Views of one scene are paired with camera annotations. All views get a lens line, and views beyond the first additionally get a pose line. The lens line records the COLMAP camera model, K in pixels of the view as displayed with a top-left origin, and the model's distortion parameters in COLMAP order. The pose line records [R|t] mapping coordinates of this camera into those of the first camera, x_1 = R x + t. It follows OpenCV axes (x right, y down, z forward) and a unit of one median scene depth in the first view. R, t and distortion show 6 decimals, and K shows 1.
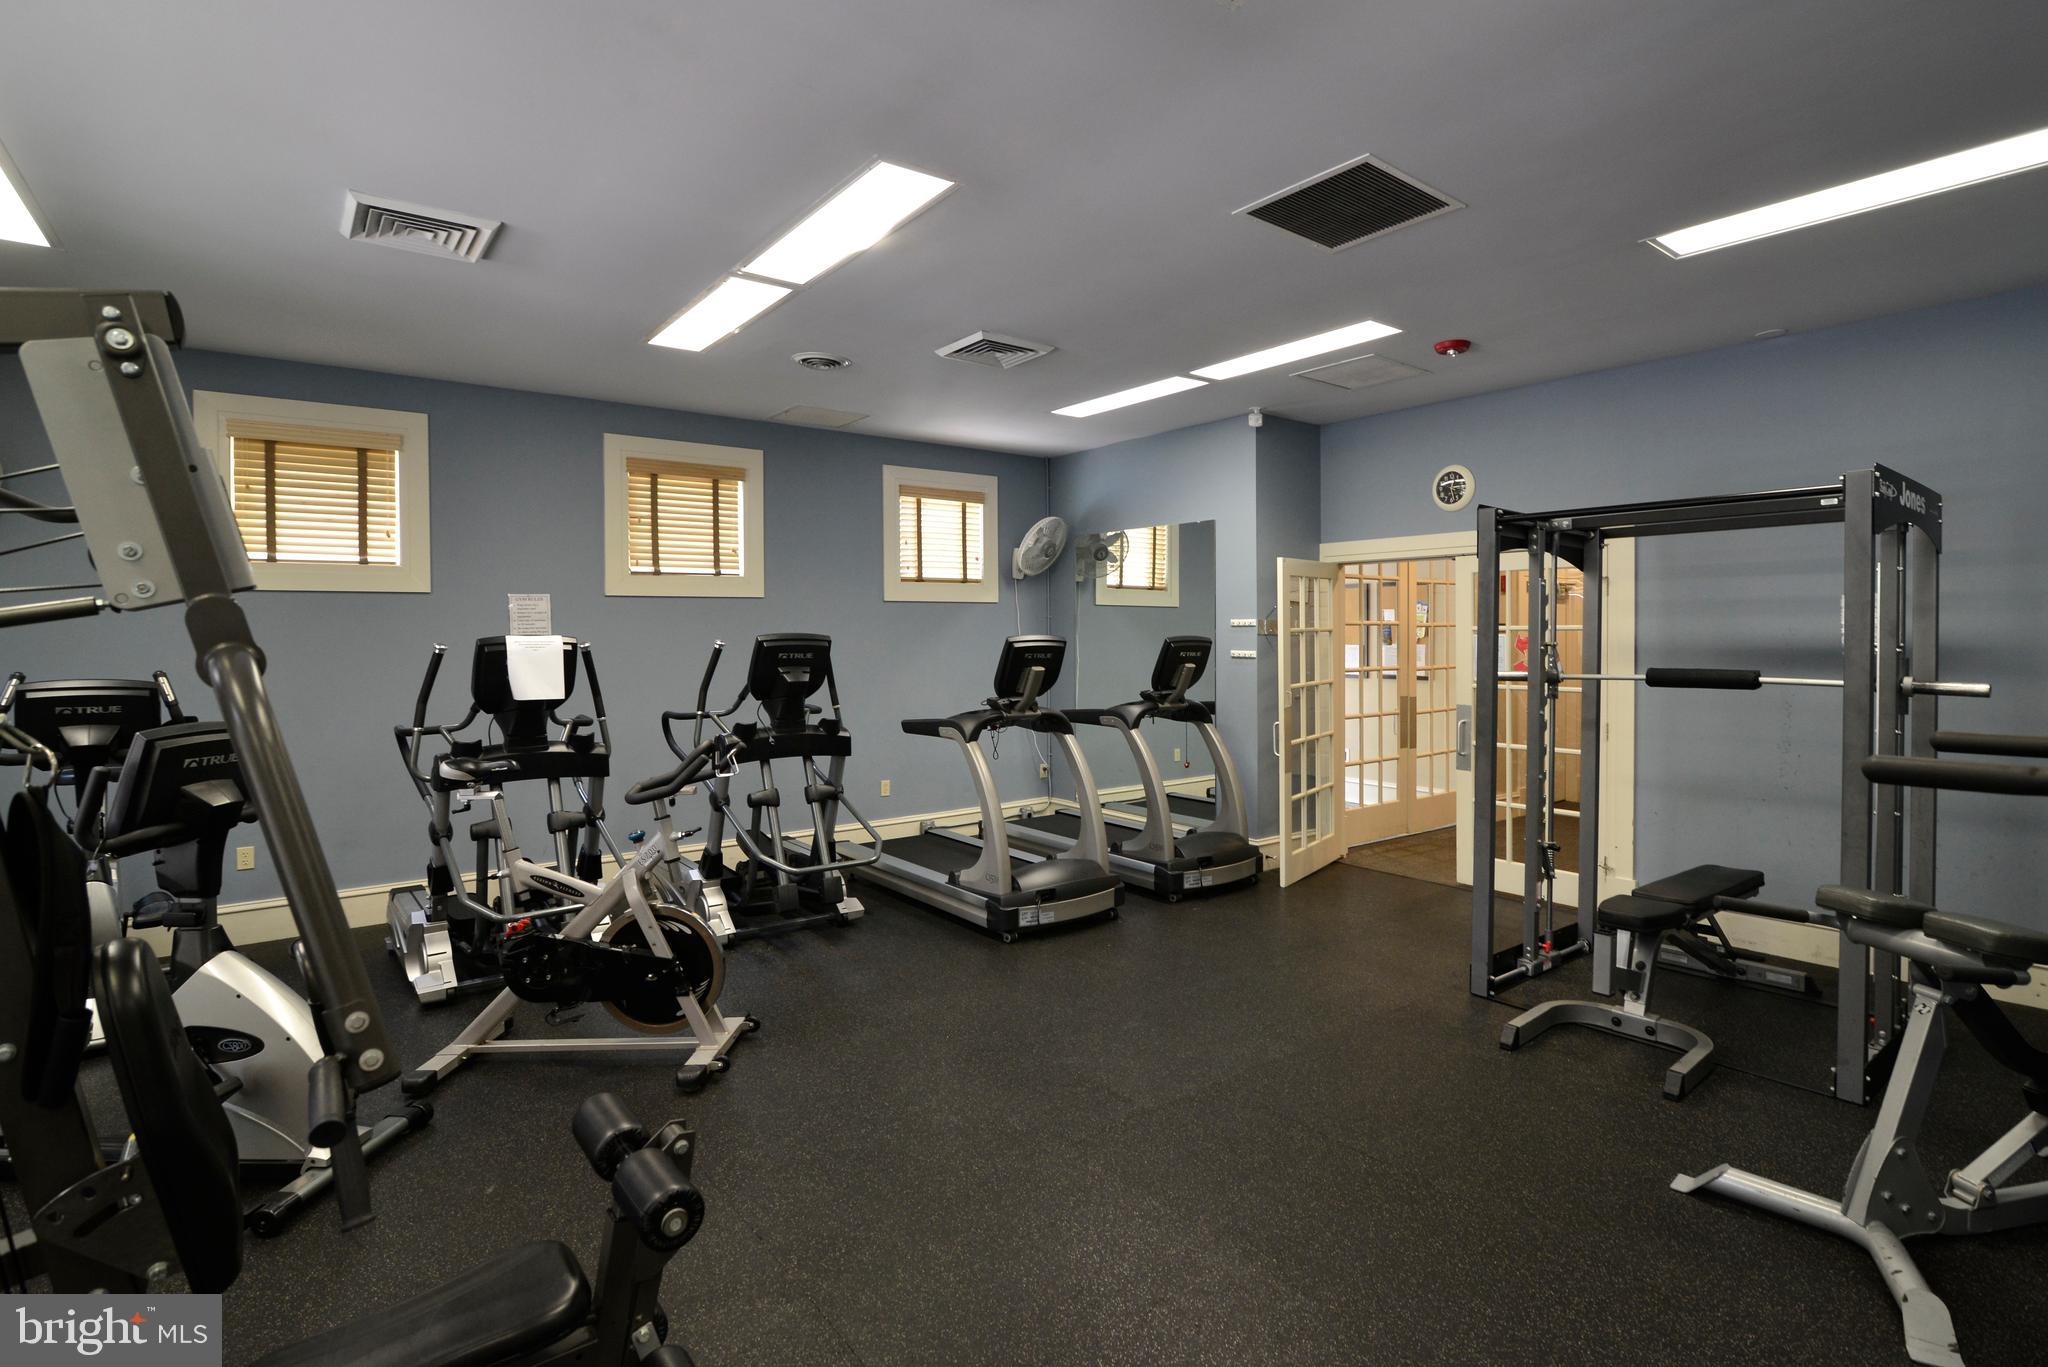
lens RADIAL K [[1025.4, 0, 1027.7], [0, 1025.4, 640.7], [0, 0, 1]] dist [0.000027, -0.000144]
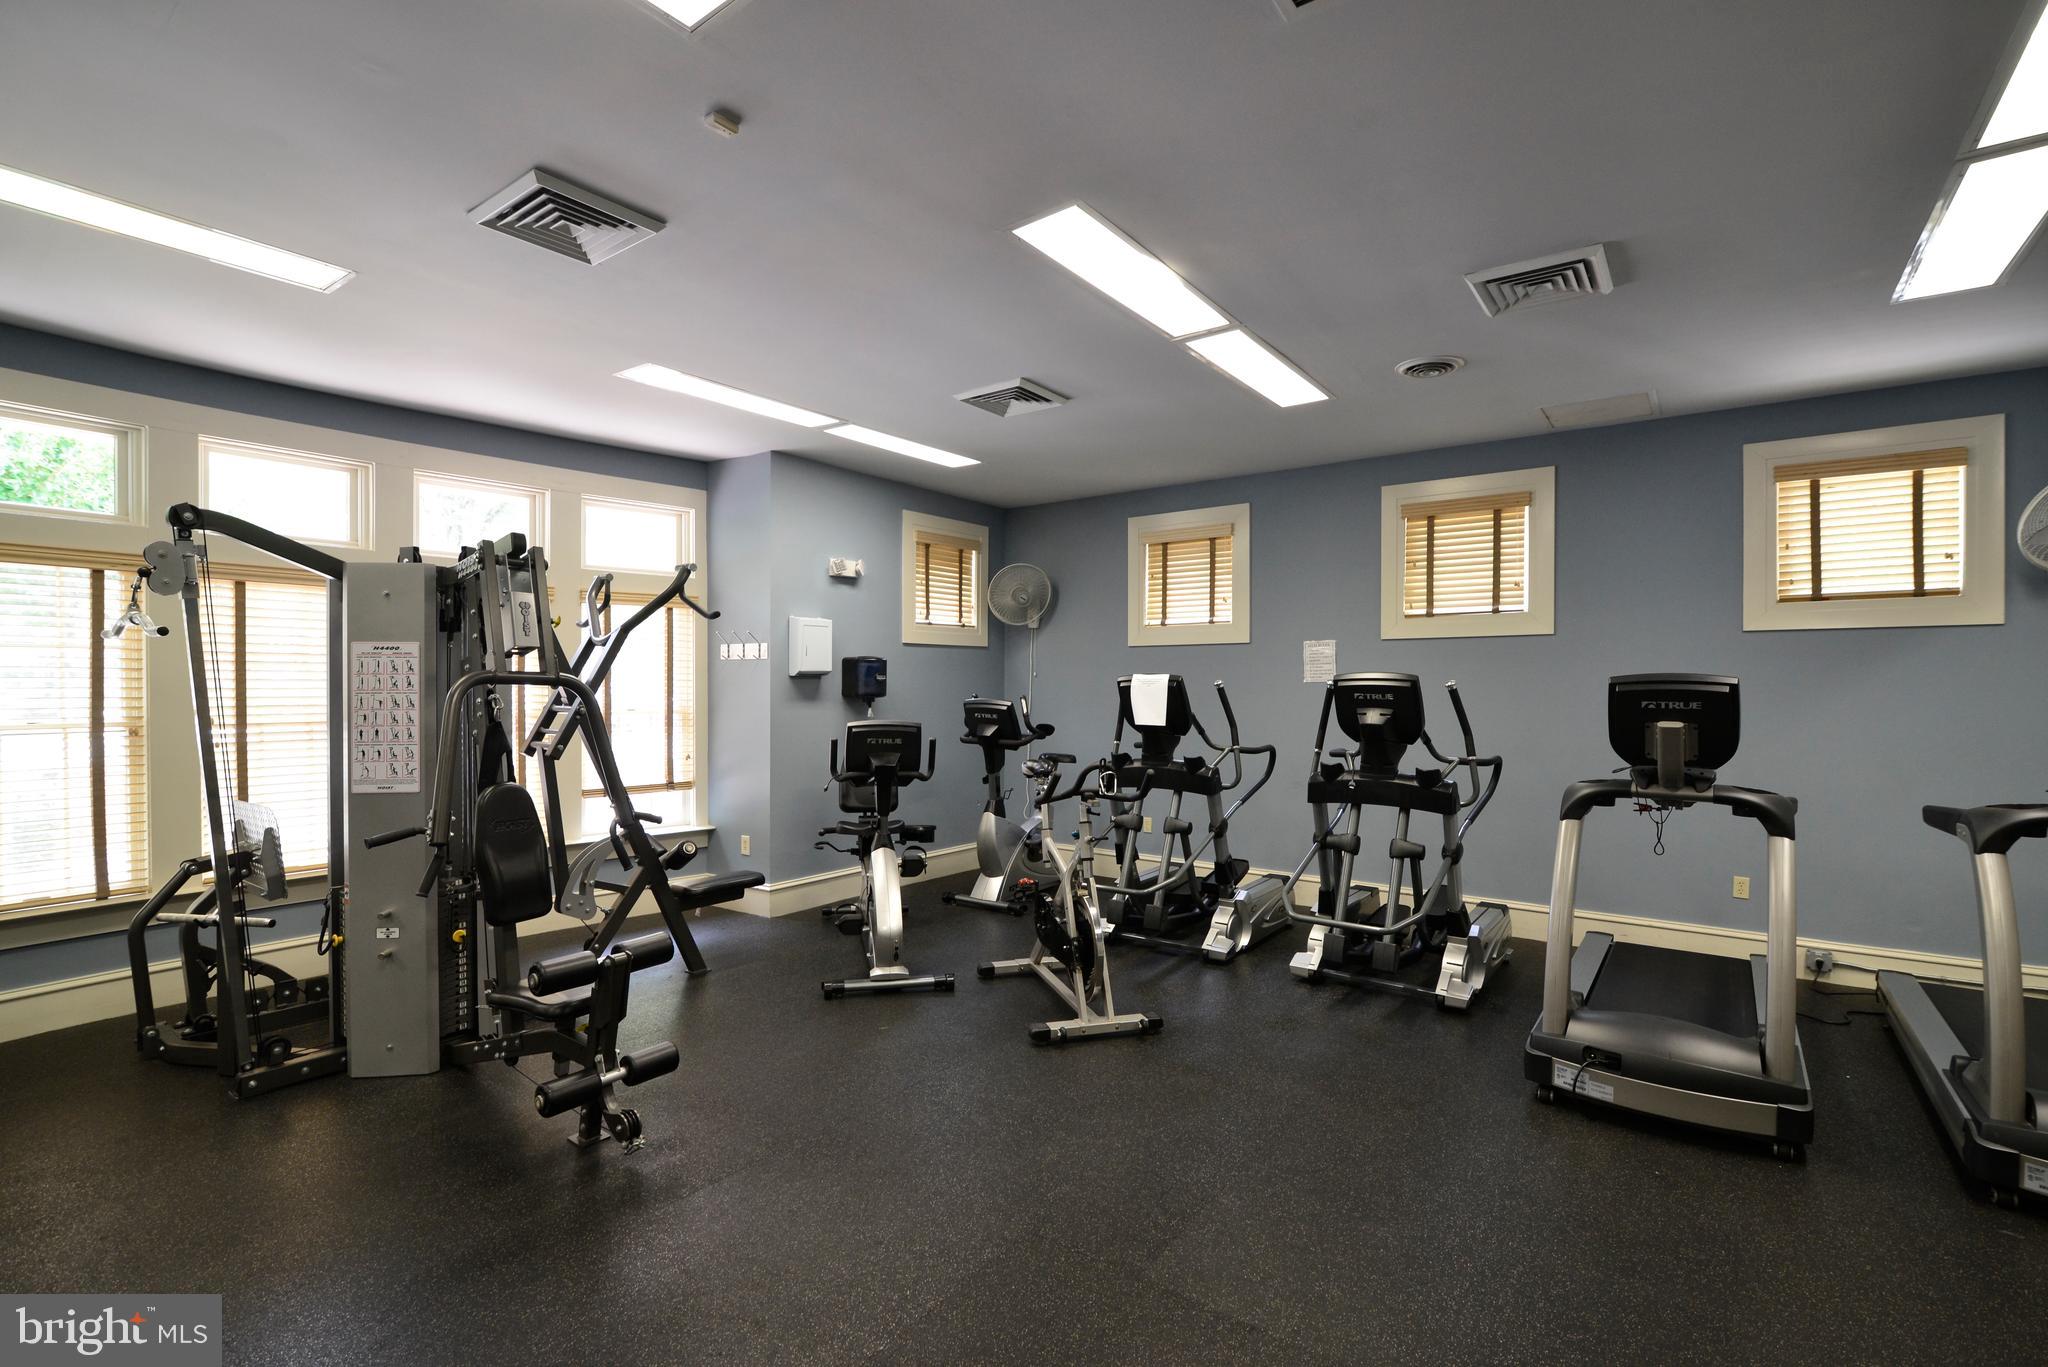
lens RADIAL K [[924.3, 0, 1024.0], [0, 924.3, 683.5], [0, 0, 1]] dist [-0.000173, -0.000240]
pose [[0.277872, 0.006887, -0.960593, 0.395348], [-0.013397, 0.999905, 0.003294, 0.003480], [0.960525, 0.011953, 0.277938, 0.367876]]
